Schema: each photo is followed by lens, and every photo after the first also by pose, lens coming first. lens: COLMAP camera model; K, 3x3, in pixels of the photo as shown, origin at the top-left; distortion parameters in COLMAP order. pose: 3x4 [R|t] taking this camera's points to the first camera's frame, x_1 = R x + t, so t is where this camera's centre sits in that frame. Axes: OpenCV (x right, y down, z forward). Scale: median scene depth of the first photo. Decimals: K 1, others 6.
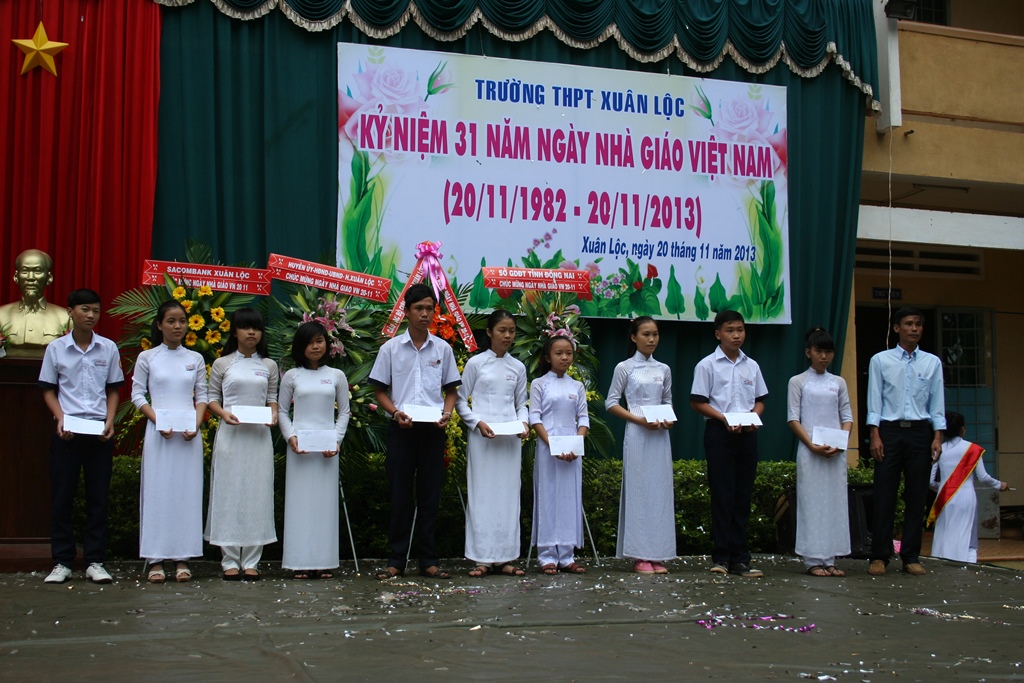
lens RADIAL K [[1218.5, 0, 490.7], [0, 1218.5, 350.3], [0, 0, 1]] dist [-0.051287, 0.000000]
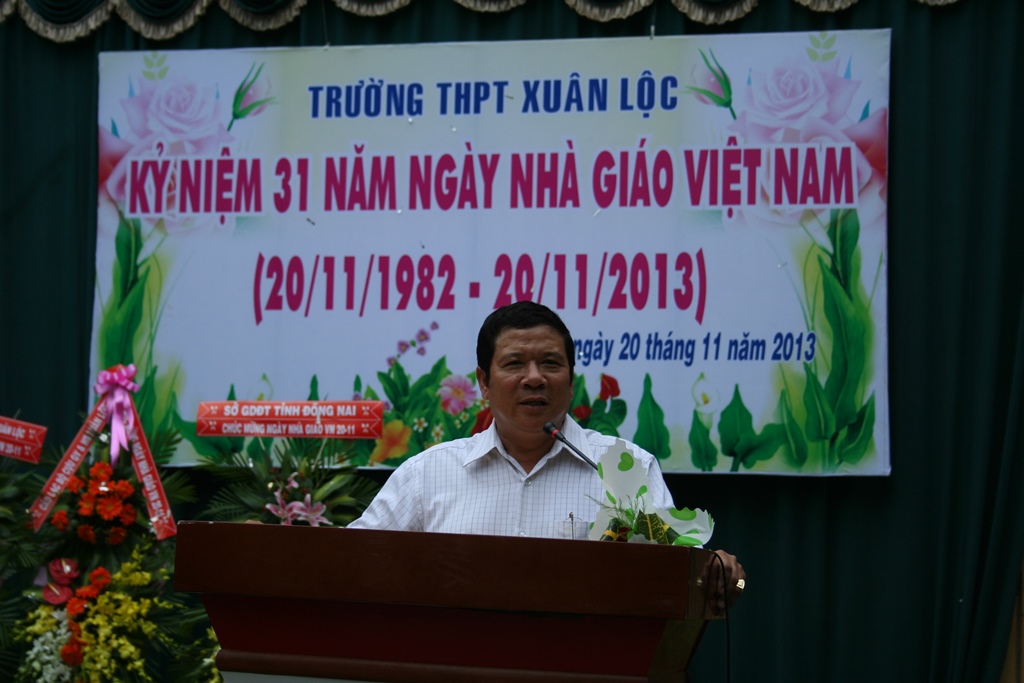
lens RADIAL K [[2275.6, 0, 495.0], [0, 2275.6, 348.9], [0, 0, 1]] dist [0.070057, 0.000000]
pose [[0.862776, -0.030941, -0.504639, 0.640322], [0.012849, 0.999145, -0.039293, -0.042304], [0.505424, 0.027417, 0.862436, 0.051820]]
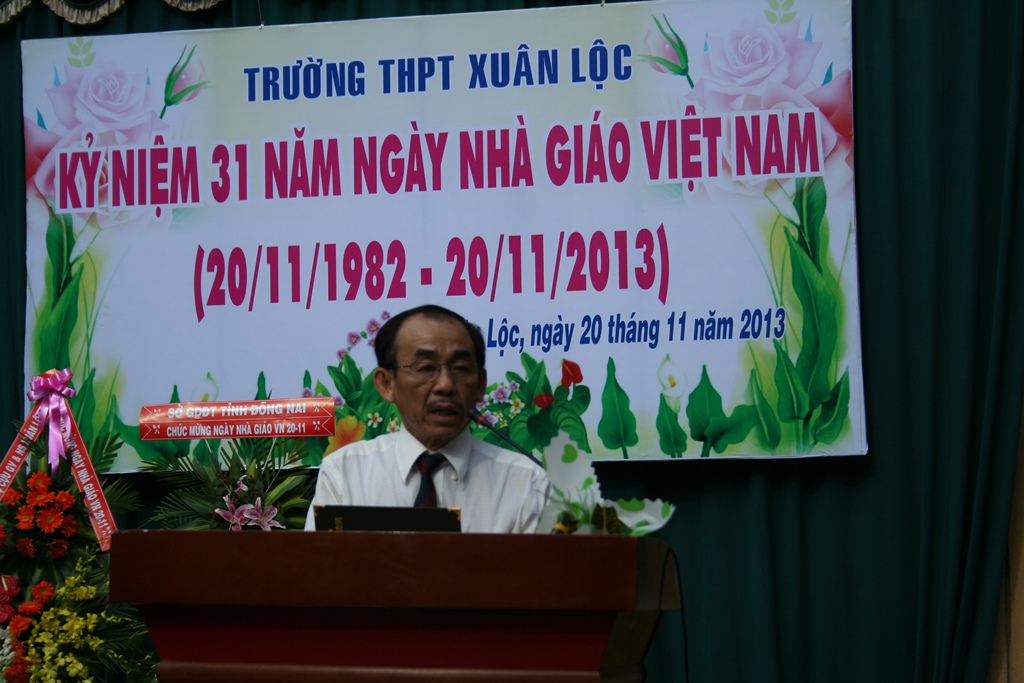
lens RADIAL K [[2467.1, 0, 488.2], [0, 2467.1, 340.2], [0, 0, 1]] dist [0.097383, 0.000000]
pose [[0.866274, -0.061695, -0.495745, 0.663640], [0.050308, 0.998074, -0.036301, -0.042137], [0.497030, 0.006506, 0.867709, 0.023440]]
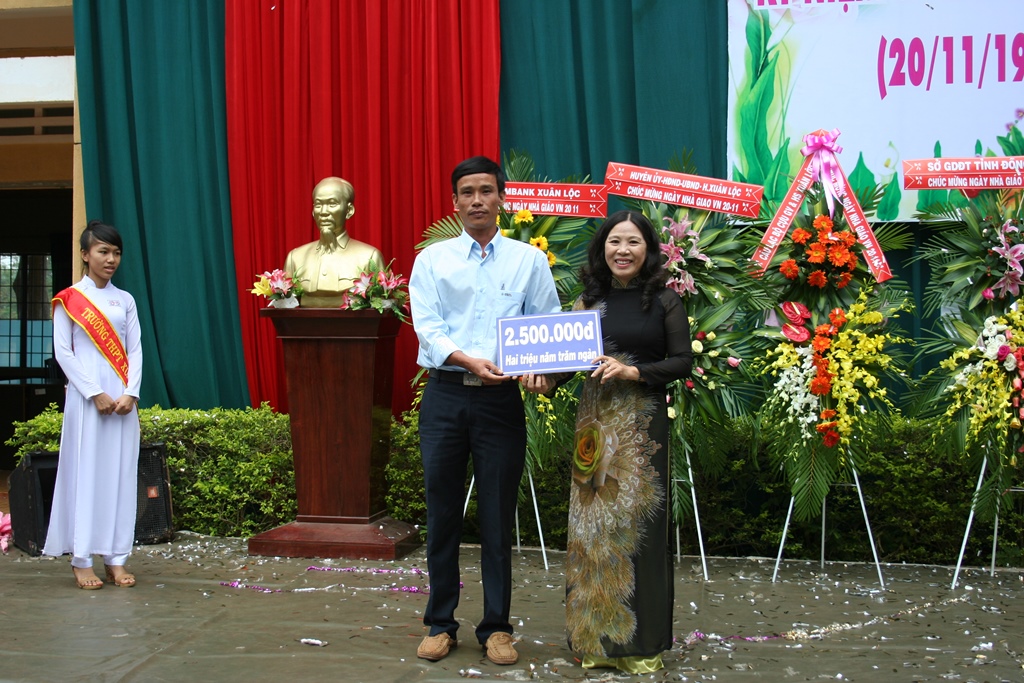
lens RADIAL K [[1436.1, 0, 494.0], [0, 1436.1, 342.9], [0, 0, 1]] dist [-0.020618, 0.000000]
pose [[0.879324, -0.002940, -0.476214, 0.160709], [0.039975, 0.996907, 0.067659, -0.025203], [0.474543, -0.078531, 0.876722, 0.131600]]
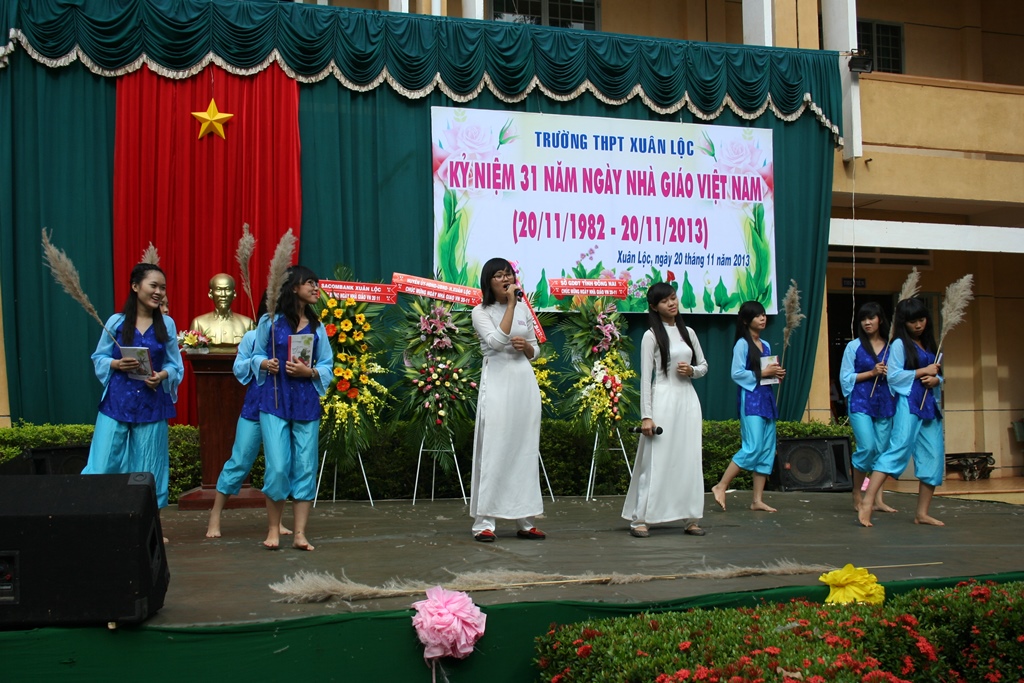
lens RADIAL K [[1218.5, 0, 505.3], [0, 1218.5, 344.4], [0, 0, 1]] dist [-0.051287, 0.000000]
pose [[0.999696, -0.014602, 0.019848, -0.072479], [0.014165, 0.999657, 0.022016, -0.023472], [-0.020163, -0.021728, 0.999561, -0.304812]]
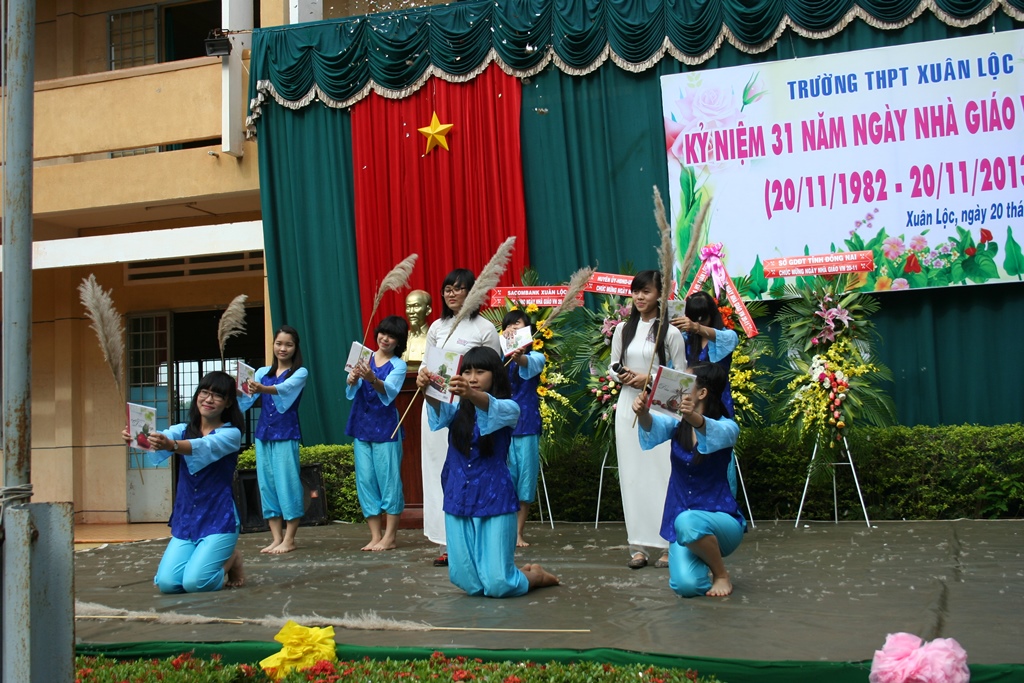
lens RADIAL K [[1319.9, 0, 500.9], [0, 1319.9, 345.2], [0, 0, 1]] dist [-0.024683, 0.000000]
pose [[0.805903, -0.075859, -0.587168, 0.448231], [0.087831, 0.996102, -0.008141, -0.001426], [0.585497, -0.045011, 0.809424, -0.112103]]
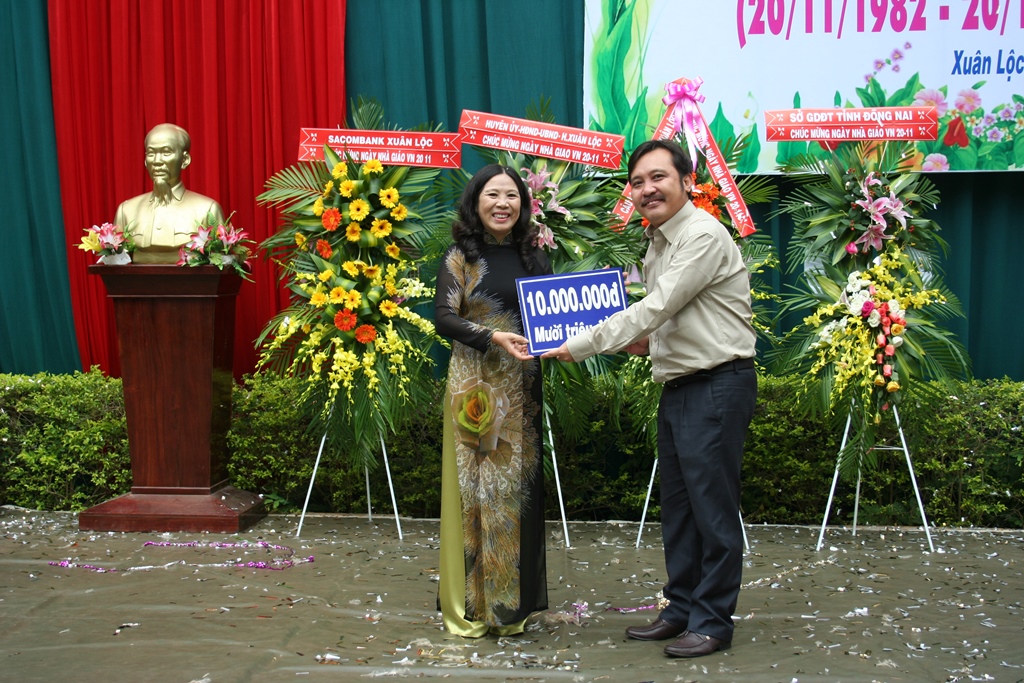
lens RADIAL K [[1436.1, 0, 498.7], [0, 1436.1, 344.8], [0, 0, 1]] dist [-0.020618, 0.000000]
pose [[0.929102, 0.004286, -0.369798, 0.136116], [0.036837, 0.993888, 0.104070, -0.023801], [0.367983, -0.110314, 0.923265, 0.162446]]
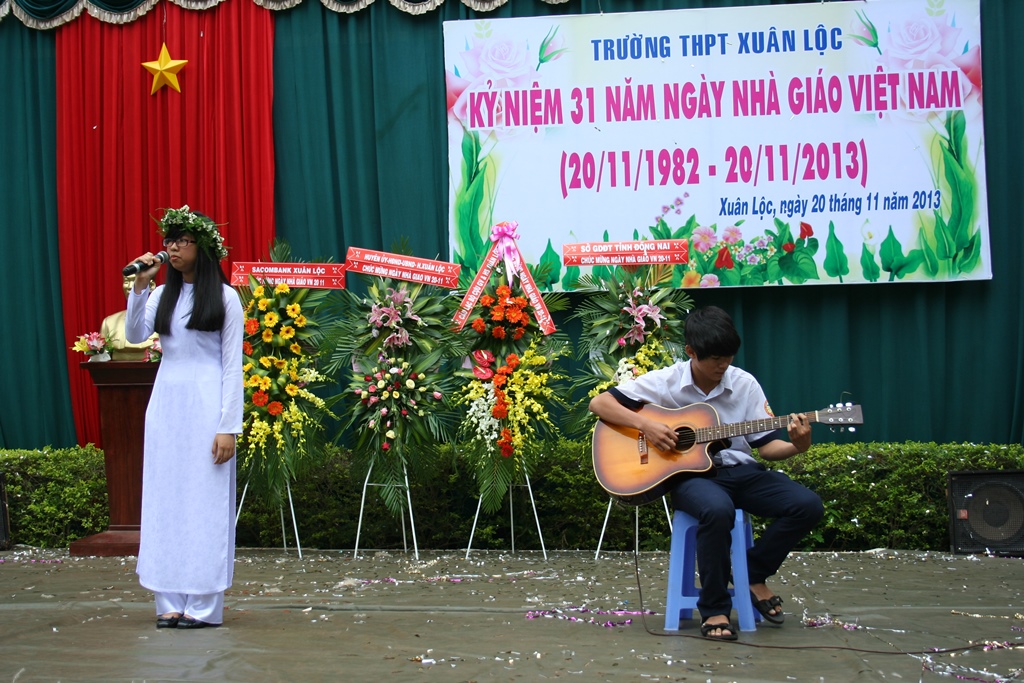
lens RADIAL K [[1436.1, 0, 501.8], [0, 1436.1, 348.4], [0, 0, 1]] dist [-0.020618, 0.000000]
pose [[0.916939, -0.041730, -0.396840, 0.347126], [0.049746, 0.998713, 0.009923, -0.000579], [0.395915, -0.028839, 0.917834, -0.045181]]
